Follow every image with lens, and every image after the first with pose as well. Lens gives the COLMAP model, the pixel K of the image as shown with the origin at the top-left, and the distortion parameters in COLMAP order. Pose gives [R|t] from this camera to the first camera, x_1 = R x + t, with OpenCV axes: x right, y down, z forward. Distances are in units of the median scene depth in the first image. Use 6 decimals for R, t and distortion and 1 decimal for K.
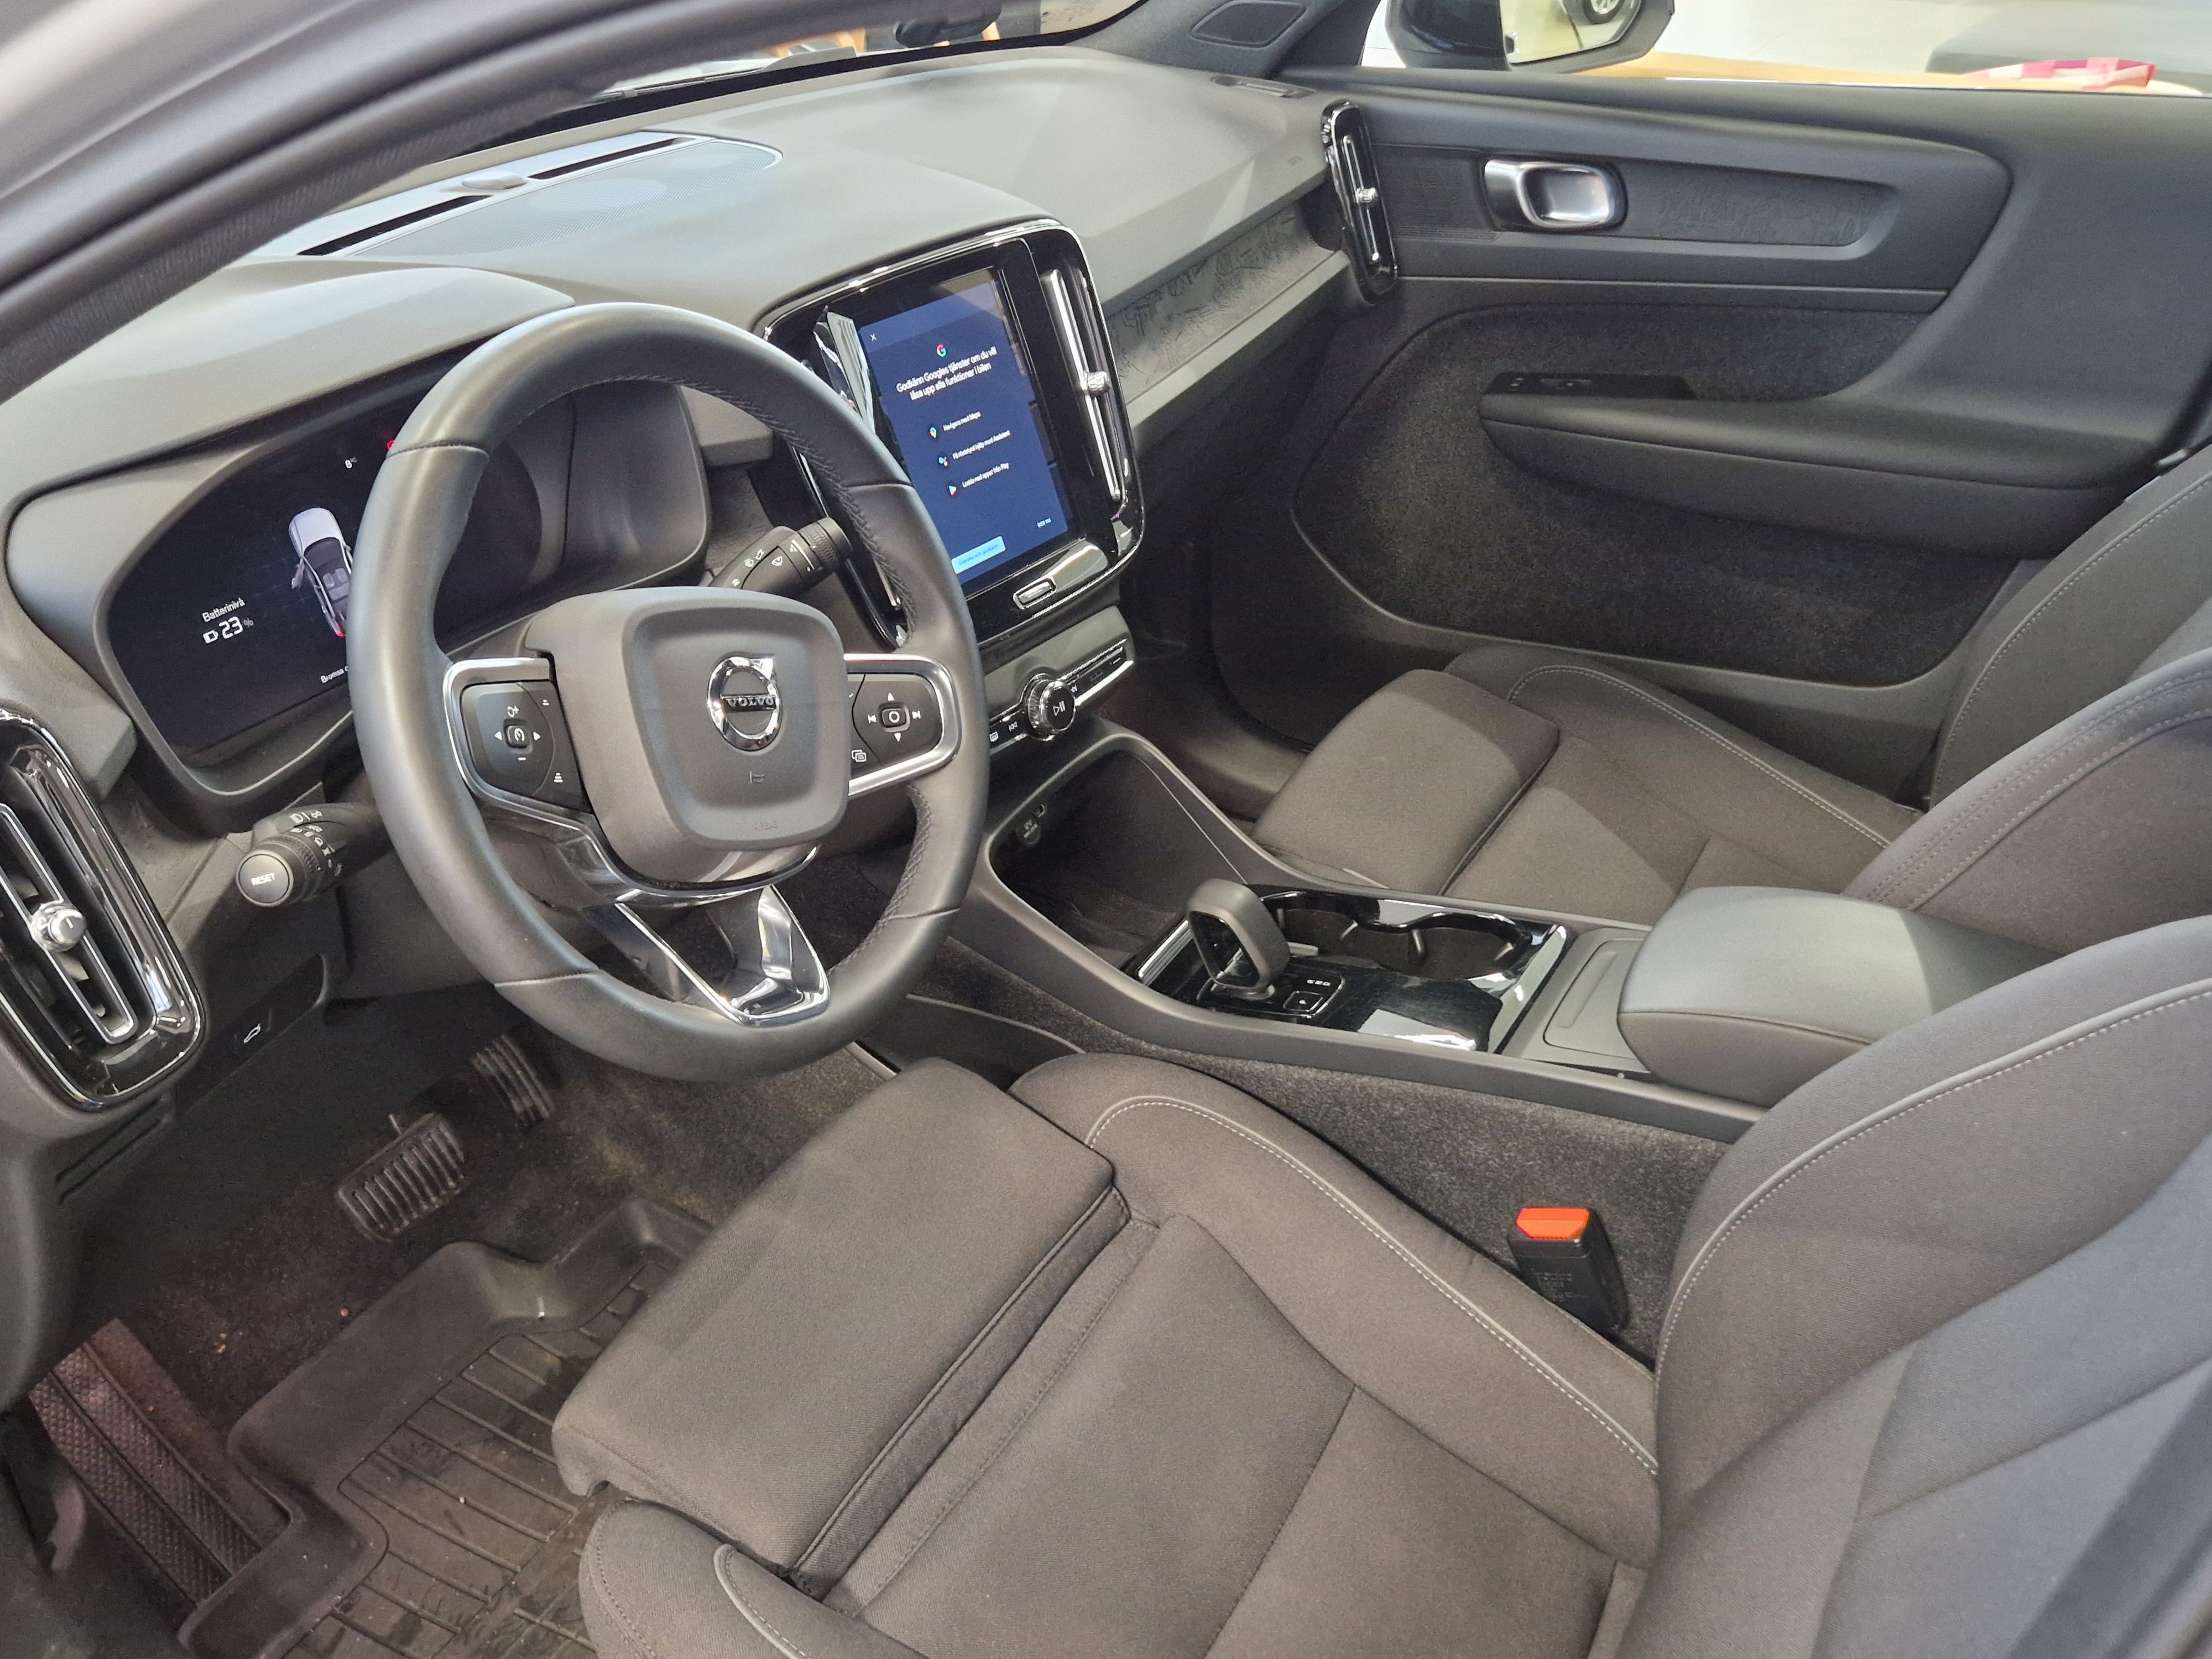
lens RADIAL K [[1978.0, 0, 1078.6], [0, 1978.0, 826.1], [0, 0, 1]] dist [0.058766, -0.029581]
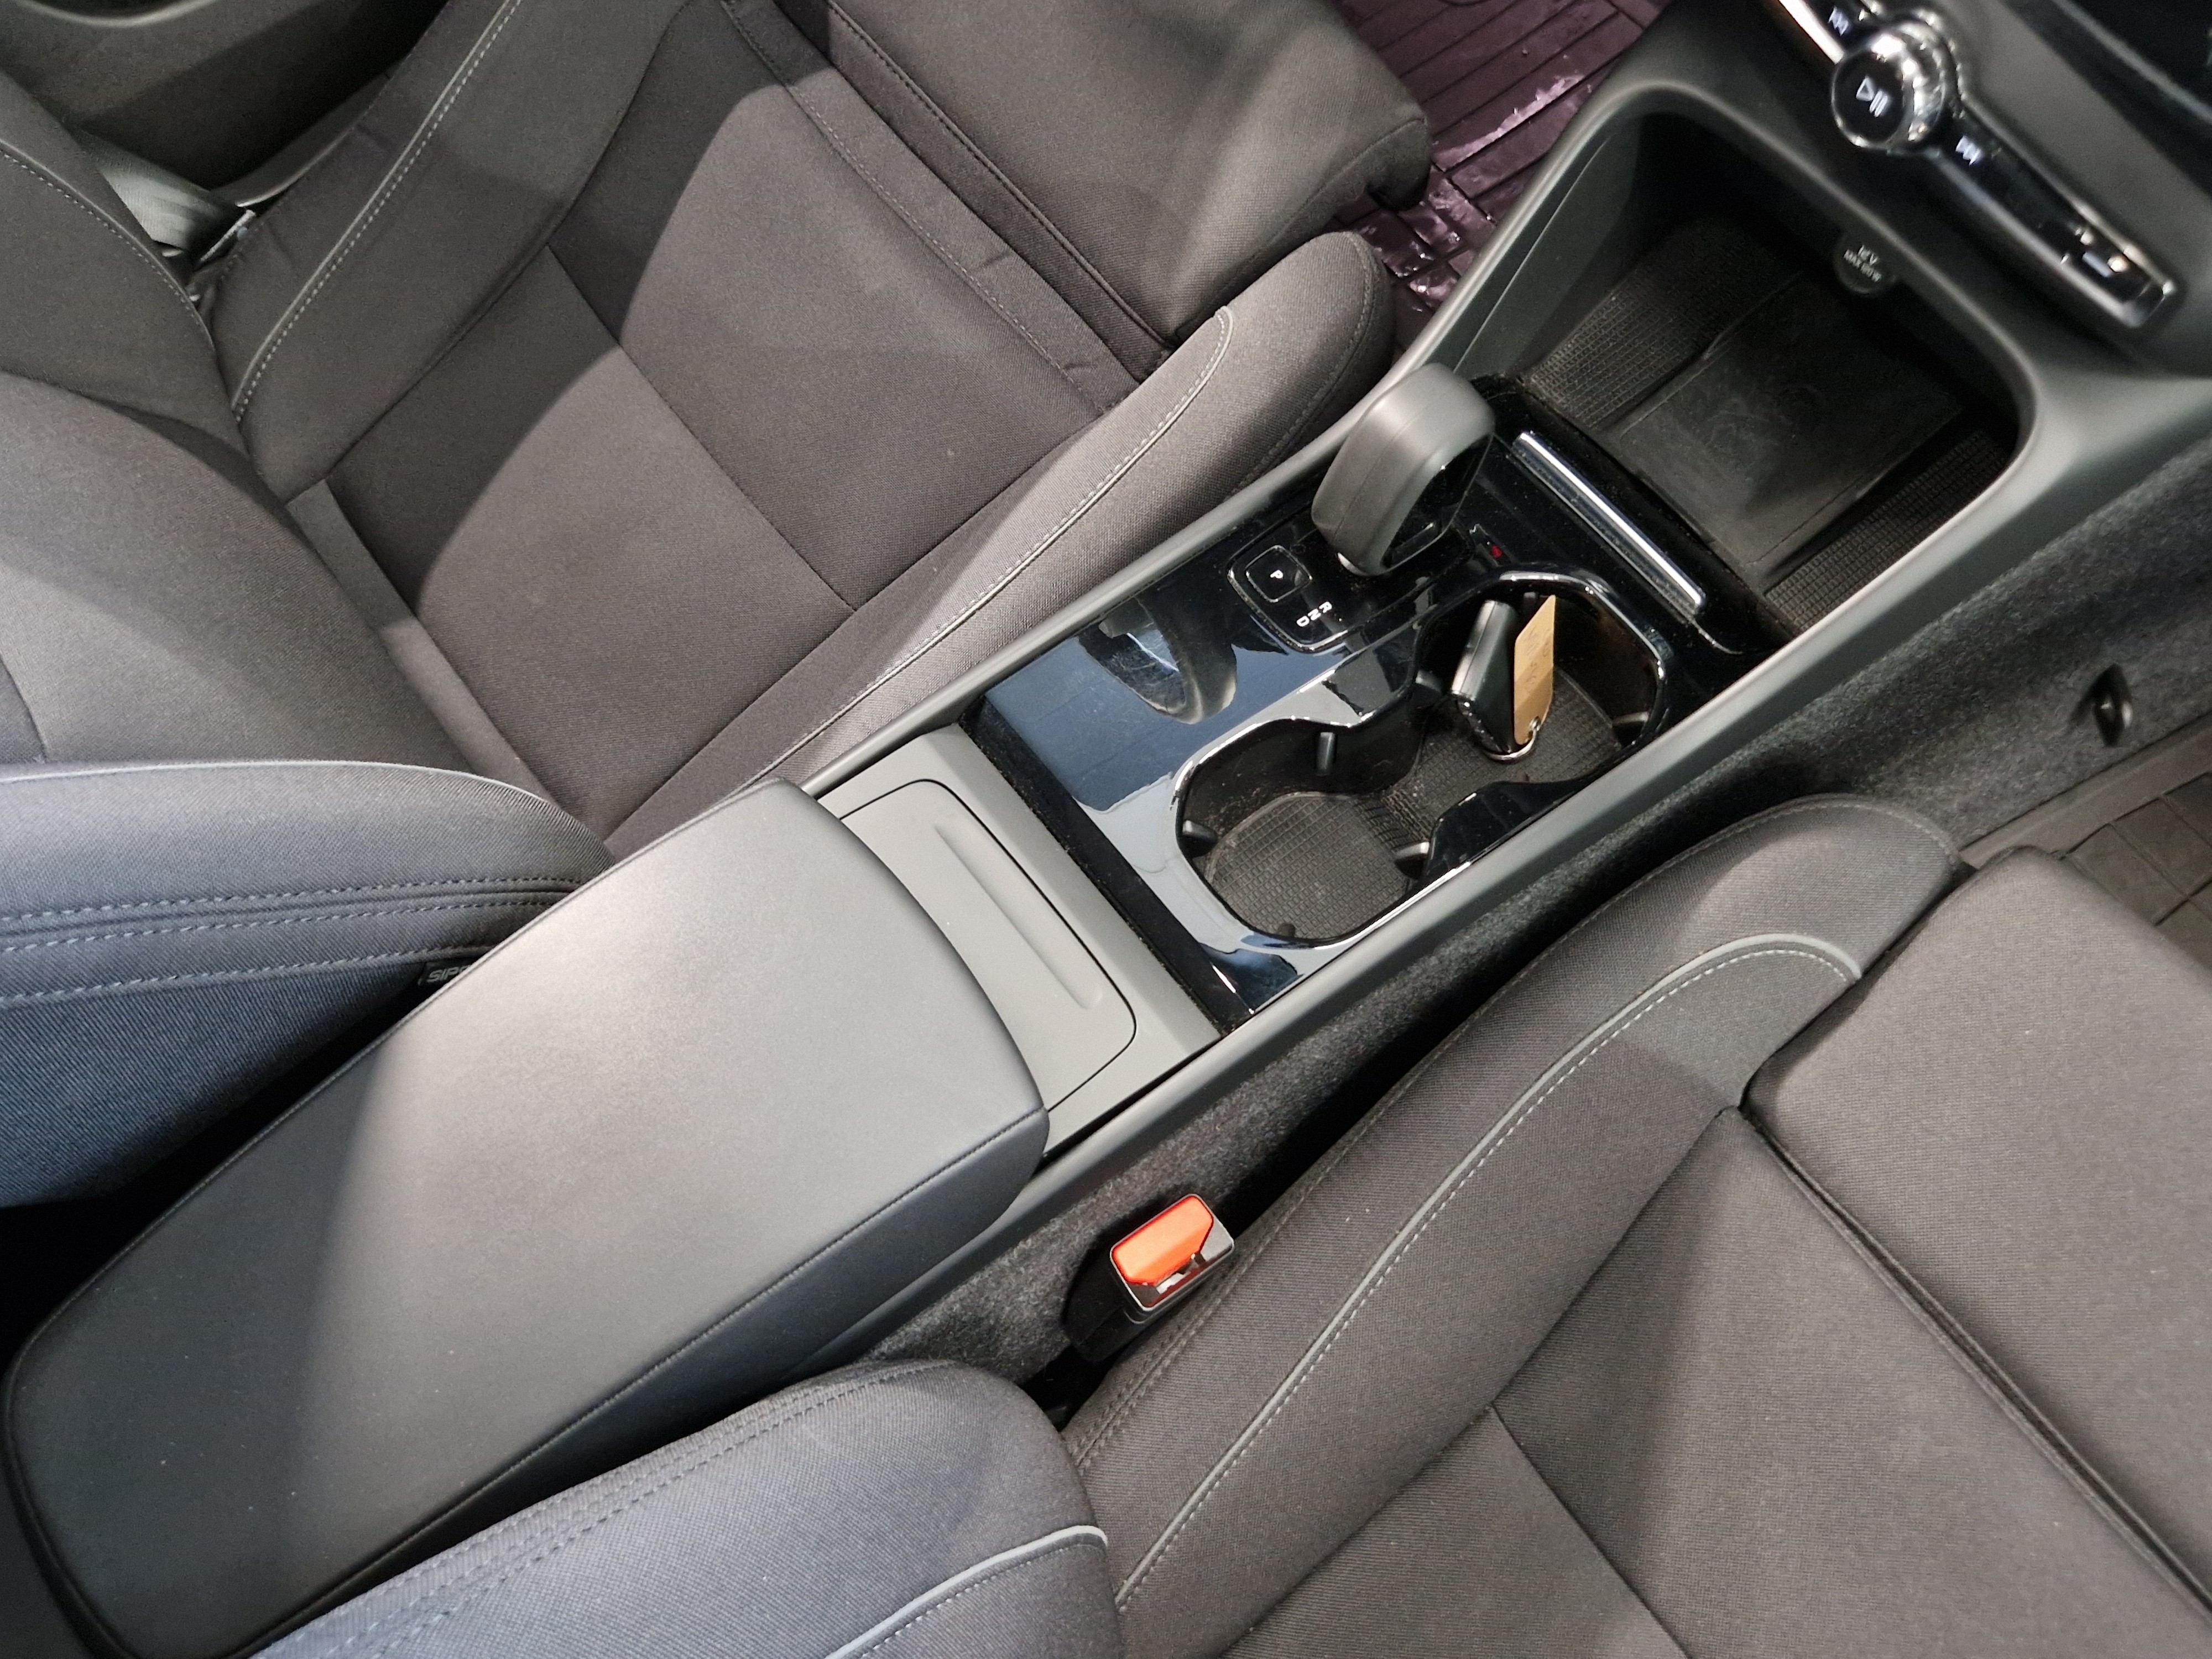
lens RADIAL K [[1975.1, 0, 1106.0], [0, 1975.1, 829.5], [0, 0, 1]] dist [0.060593, -0.041963]
pose [[-0.357362, 0.889126, -0.285915, 0.292439], [-0.409685, 0.125875, 0.903501, -0.330235], [0.839316, 0.440012, 0.319279, 0.632903]]
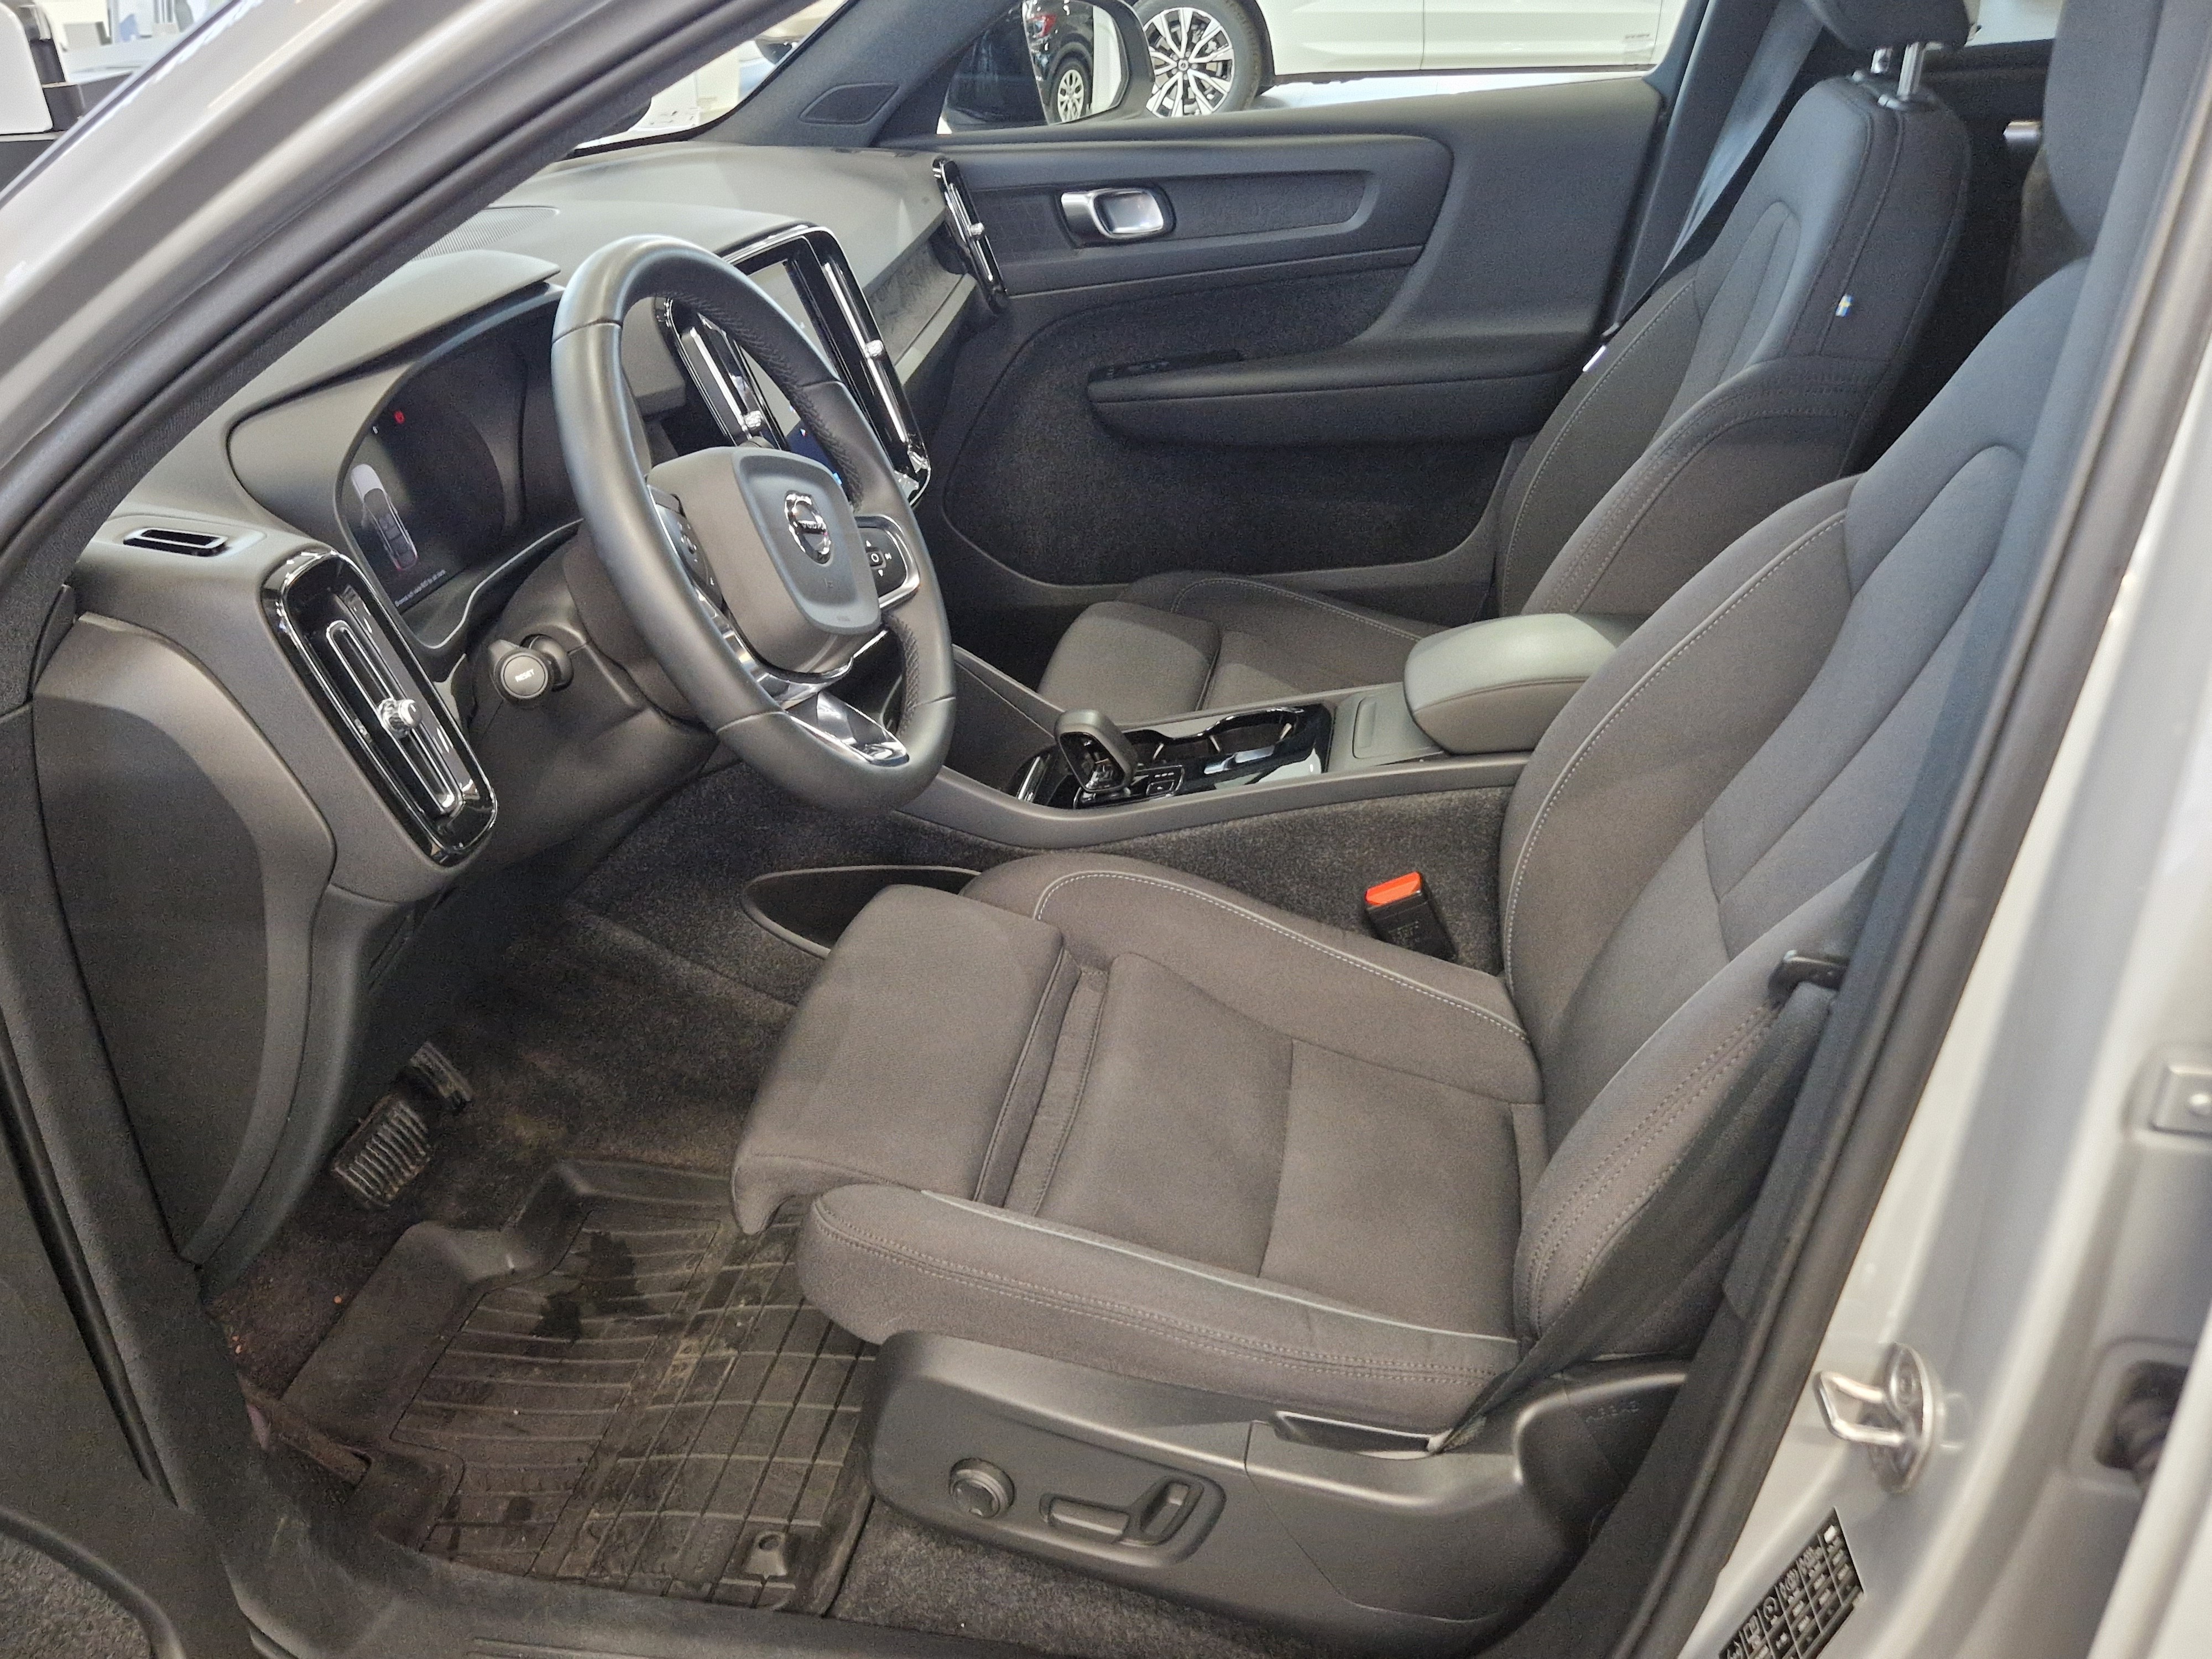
lens RADIAL K [[1978.0, 0, 1078.6], [0, 1978.0, 826.1], [0, 0, 1]] dist [0.058766, -0.029581]
pose [[0.936005, -0.193783, 0.293842, -0.244811], [0.222344, 0.972678, -0.066793, 0.146515], [-0.272871, 0.127853, 0.953517, -0.144903]]
